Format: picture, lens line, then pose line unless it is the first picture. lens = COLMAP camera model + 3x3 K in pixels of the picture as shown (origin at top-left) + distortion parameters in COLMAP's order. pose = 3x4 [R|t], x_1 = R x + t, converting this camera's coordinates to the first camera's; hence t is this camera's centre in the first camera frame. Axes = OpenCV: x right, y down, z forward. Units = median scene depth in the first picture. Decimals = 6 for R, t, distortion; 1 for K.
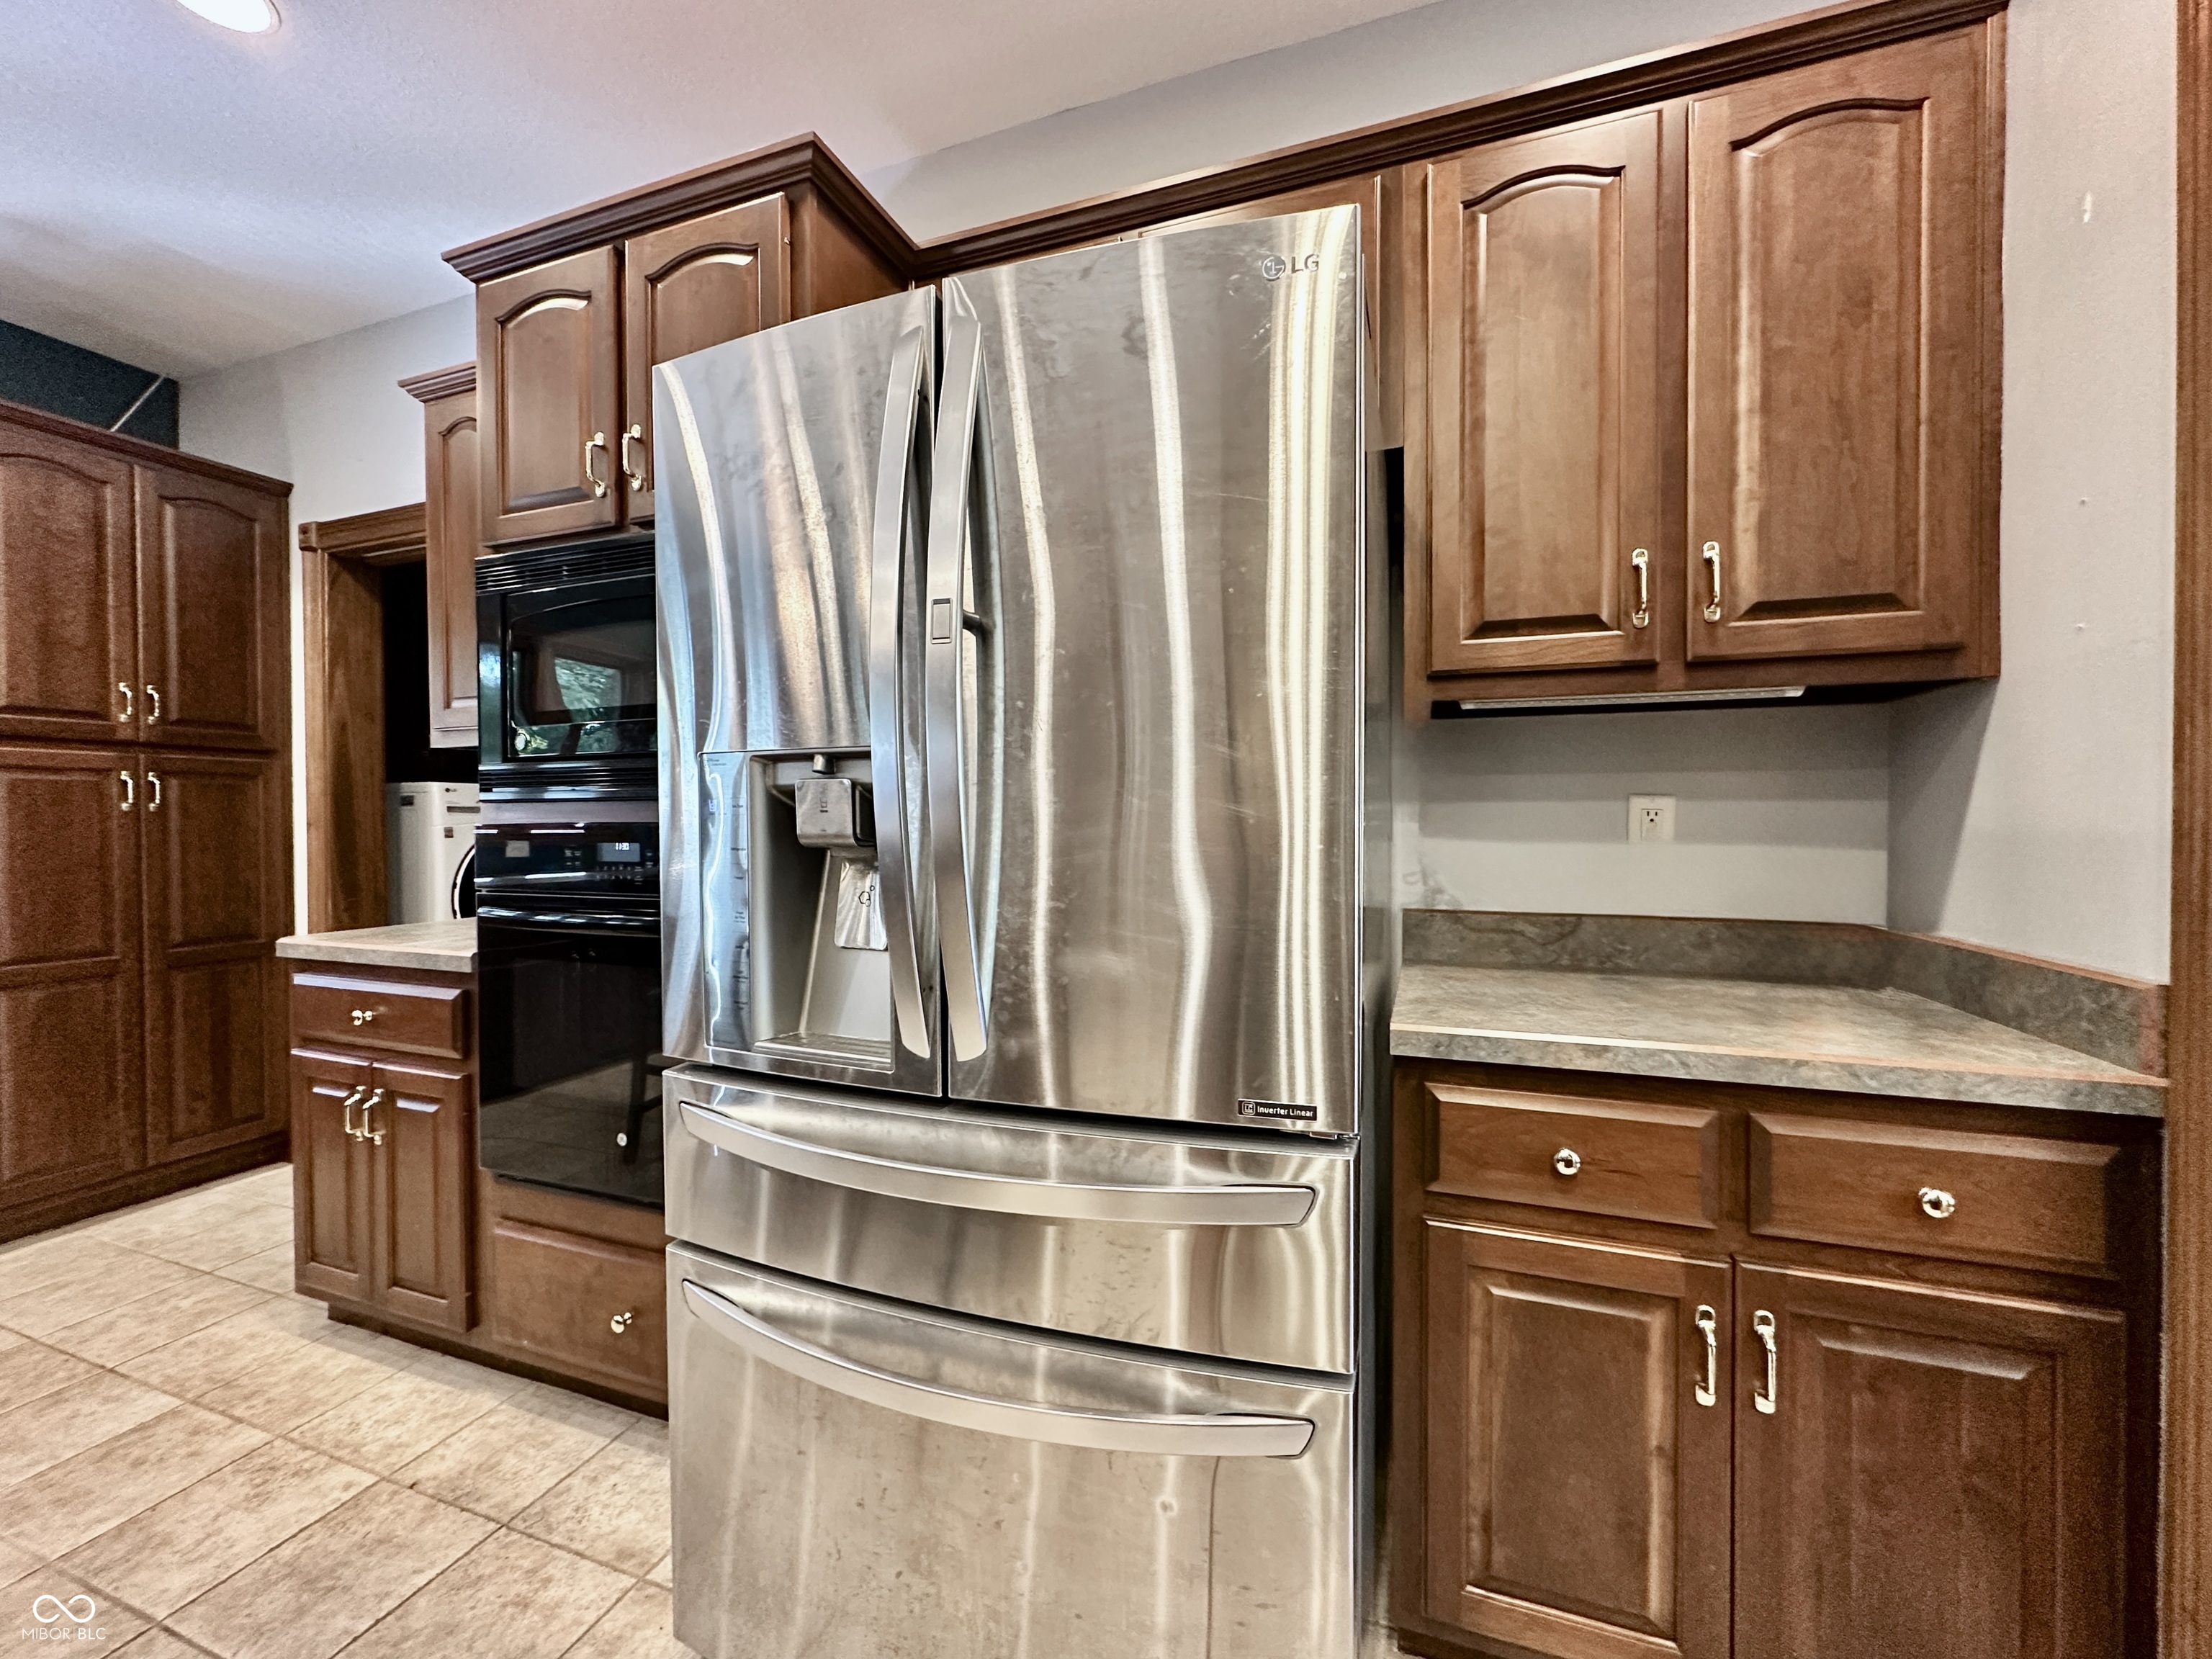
lens RADIAL K [[881.0, 0, 1106.0], [0, 881.0, 829.5], [0, 0, 1]] dist [-0.001399, 0.000036]
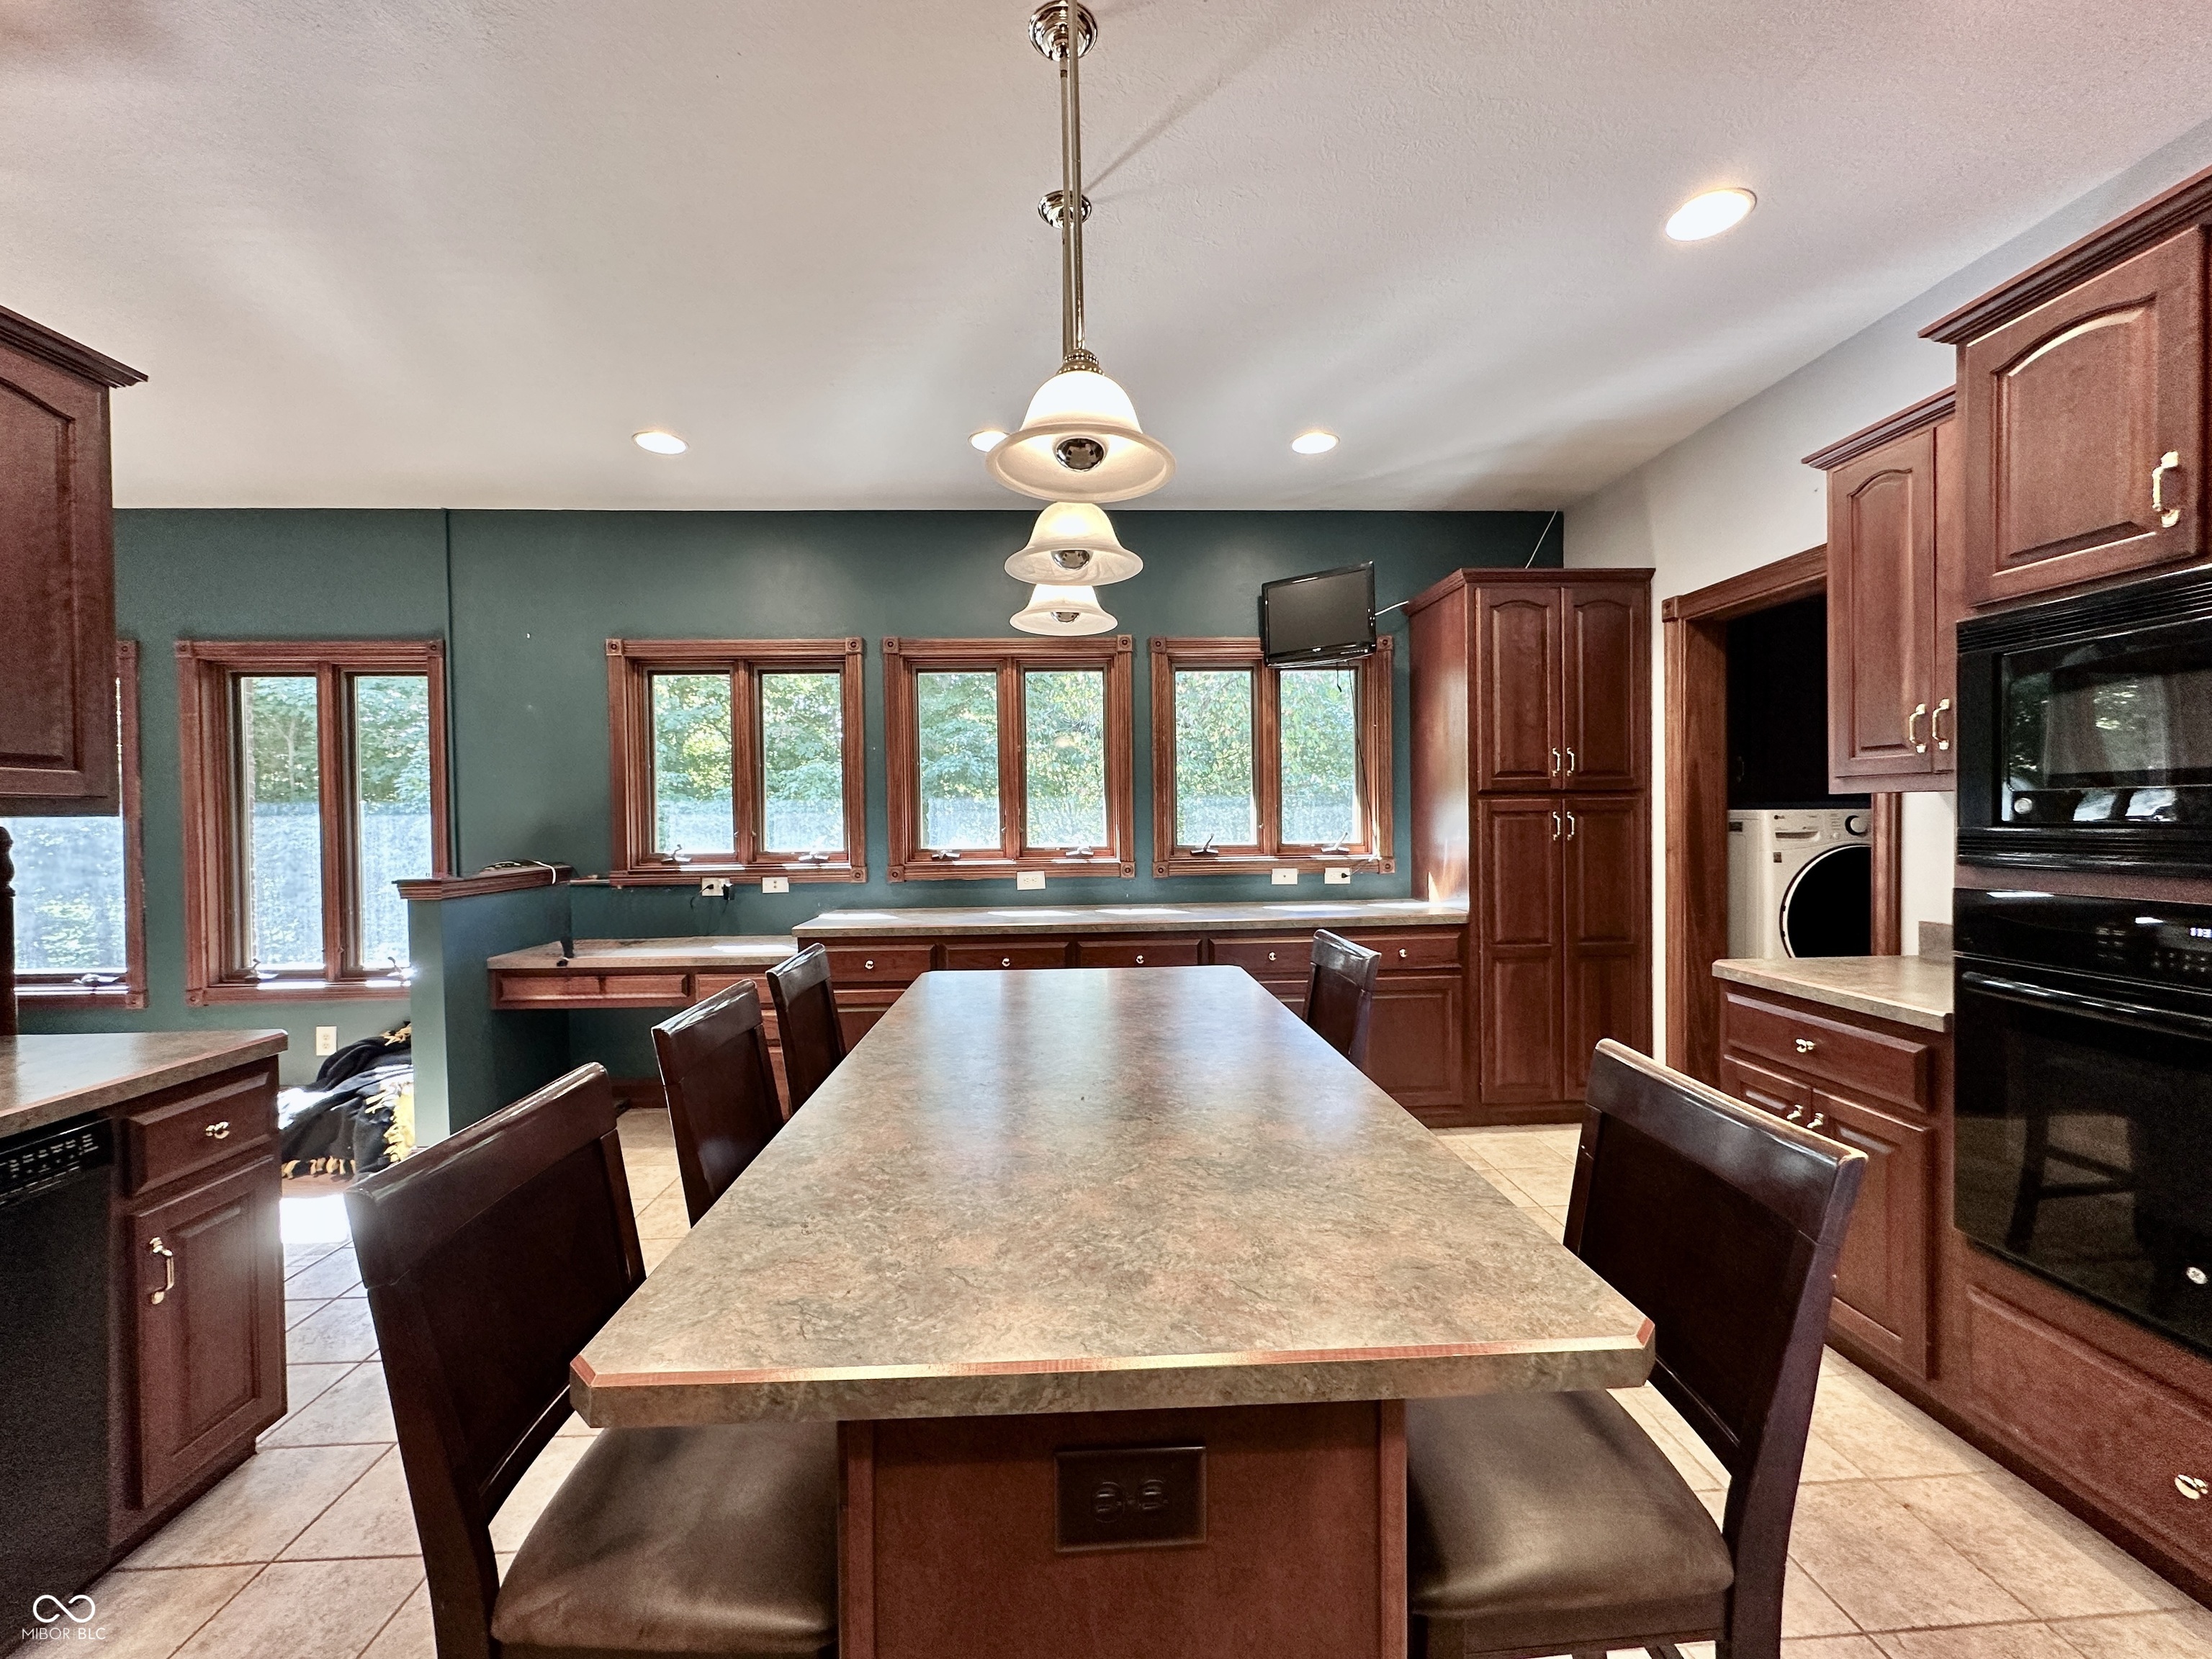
lens RADIAL K [[881.0, 0, 1106.0], [0, 881.0, 829.5], [0, 0, 1]] dist [-0.001399, 0.000036]
pose [[0.384843, 0.010360, -0.922924, -0.108940], [0.002957, 0.999918, 0.012457, -0.058259], [0.922977, -0.007523, 0.384781, -0.186712]]
